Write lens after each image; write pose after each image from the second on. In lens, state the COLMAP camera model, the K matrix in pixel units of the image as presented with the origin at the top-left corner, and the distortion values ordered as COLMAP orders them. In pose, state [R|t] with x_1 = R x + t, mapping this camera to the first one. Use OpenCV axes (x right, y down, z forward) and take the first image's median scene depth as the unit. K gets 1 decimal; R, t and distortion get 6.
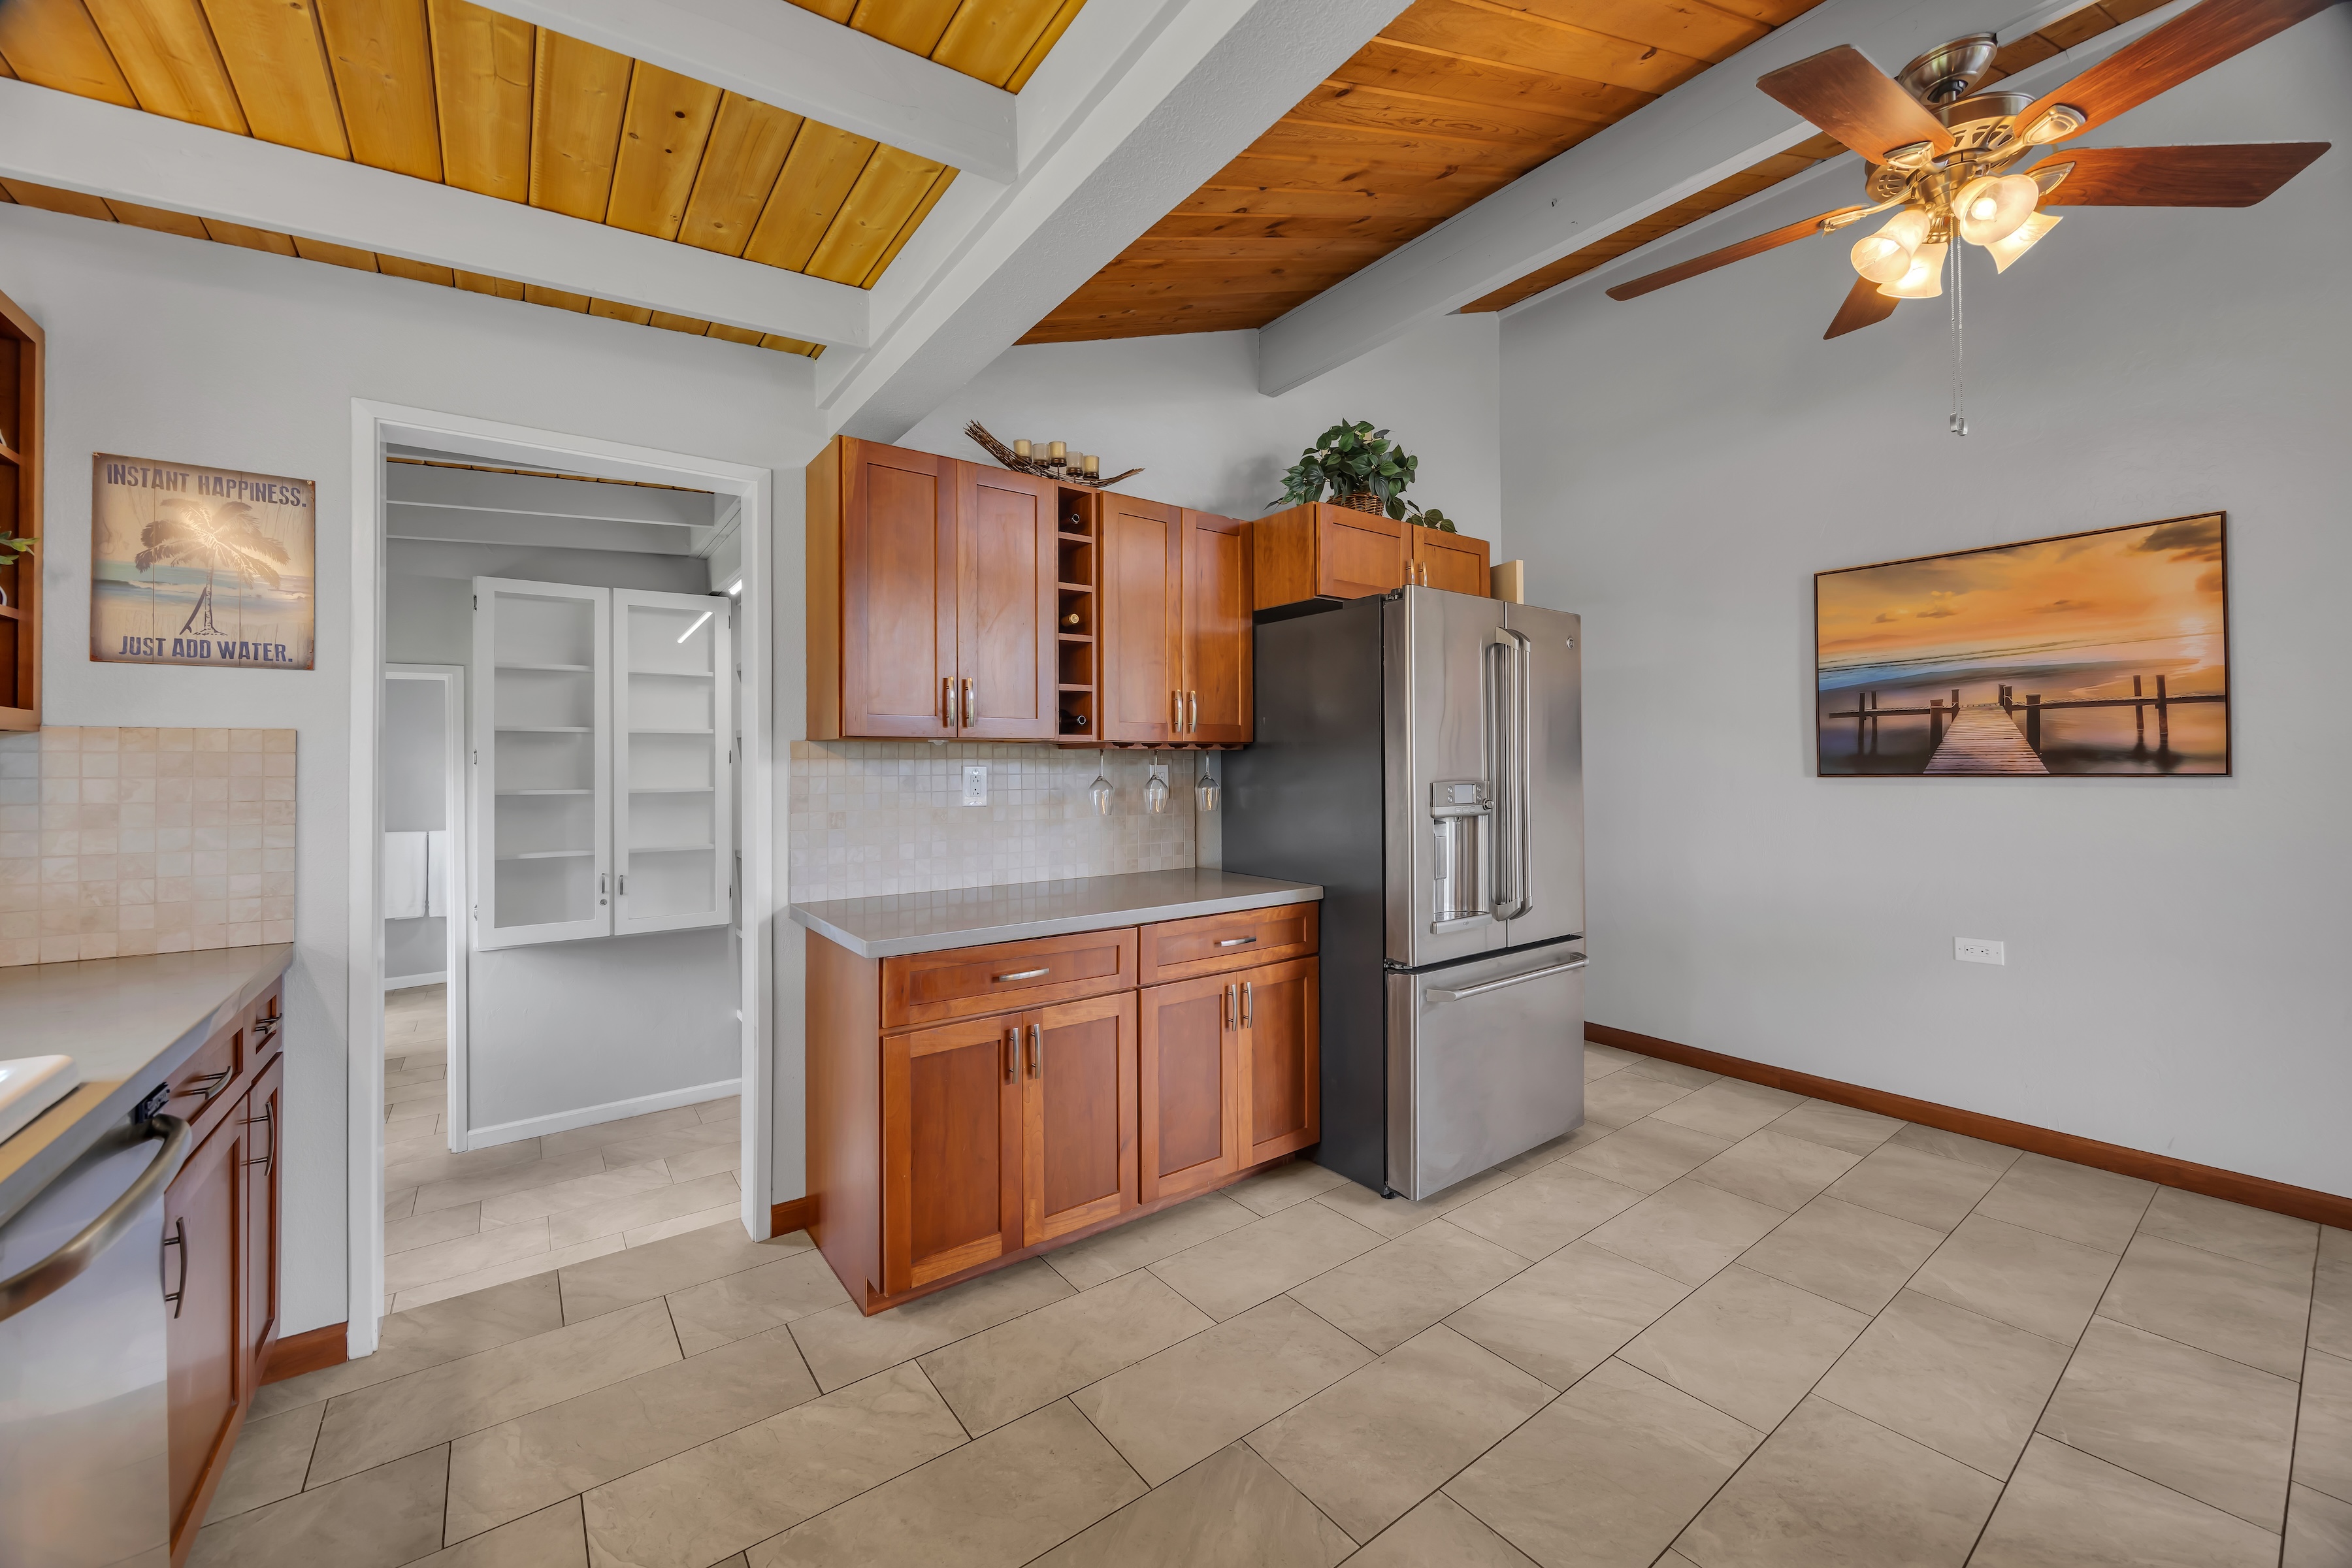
lens RADIAL K [[896.7, 0, 1174.3], [0, 896.7, 765.4], [0, 0, 1]] dist [-0.002411, -0.000114]
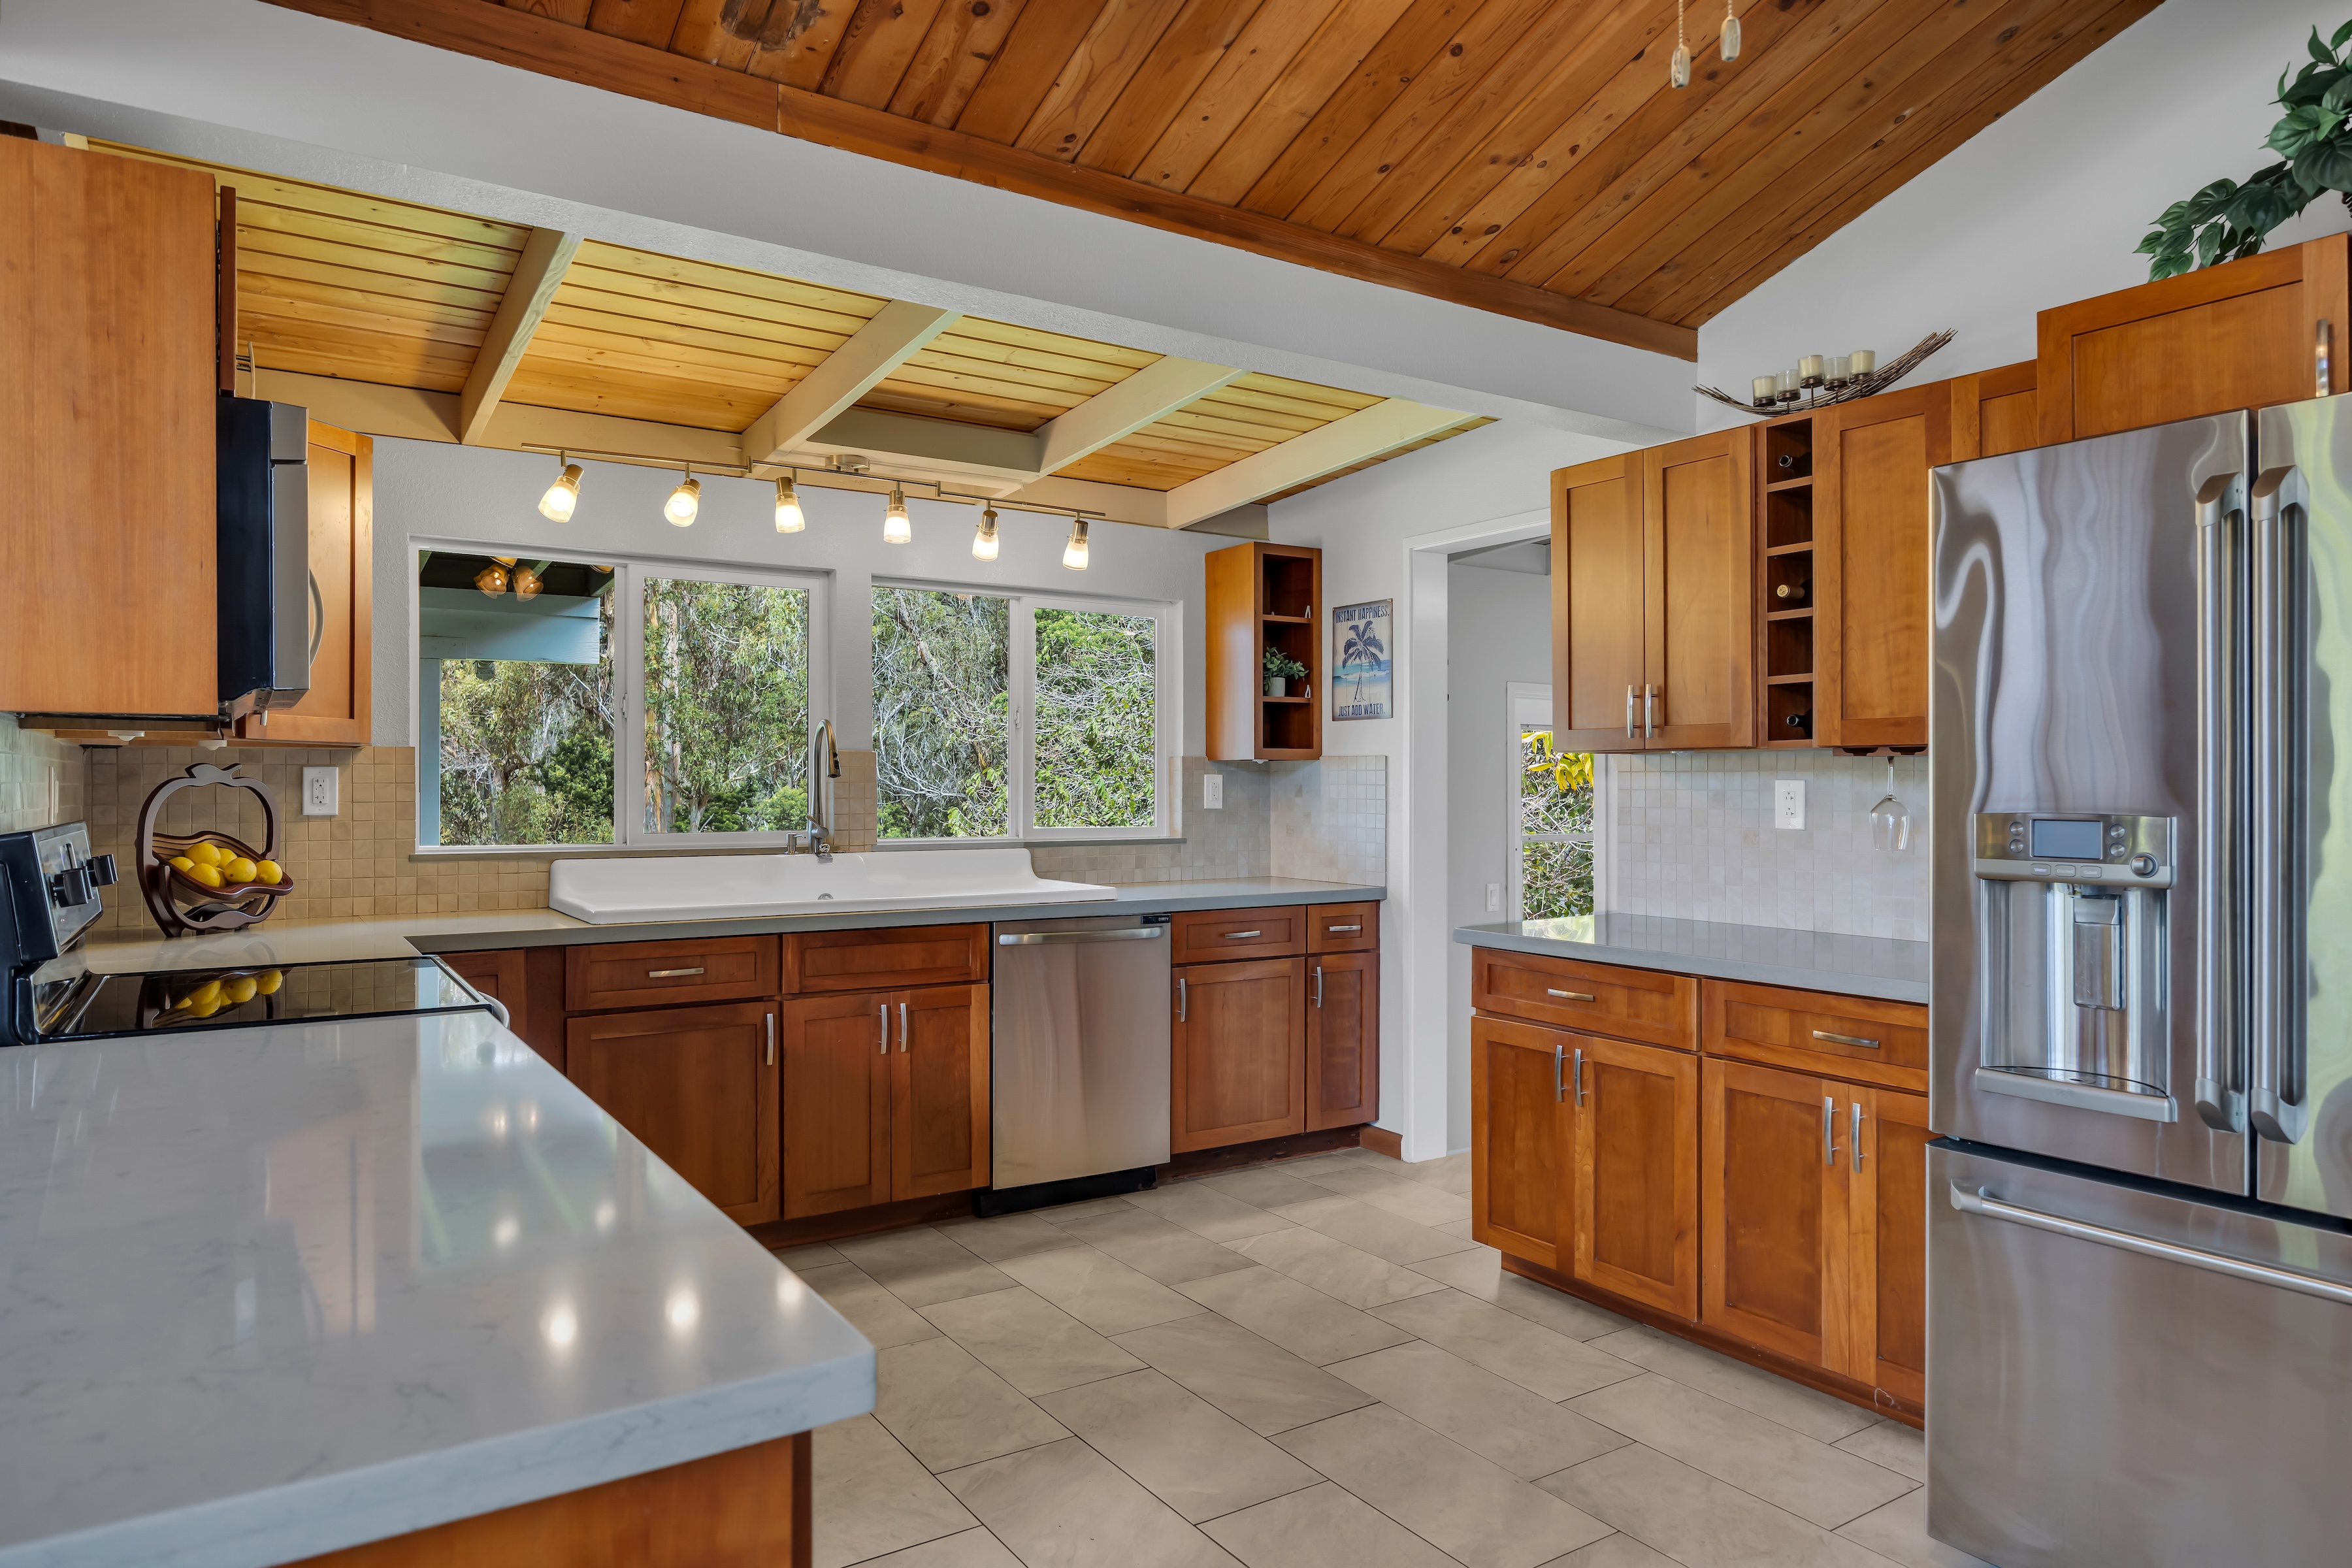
lens RADIAL K [[1457.8, 0, 1172.7], [0, 1457.8, 783.1], [0, 0, 1]] dist [-0.002403, 0.000047]
pose [[-0.057536, 0.008988, -0.998303, 1.193916], [0.006039, 0.999944, 0.008655, -0.011272], [0.998325, -0.005531, -0.057587, 0.550198]]
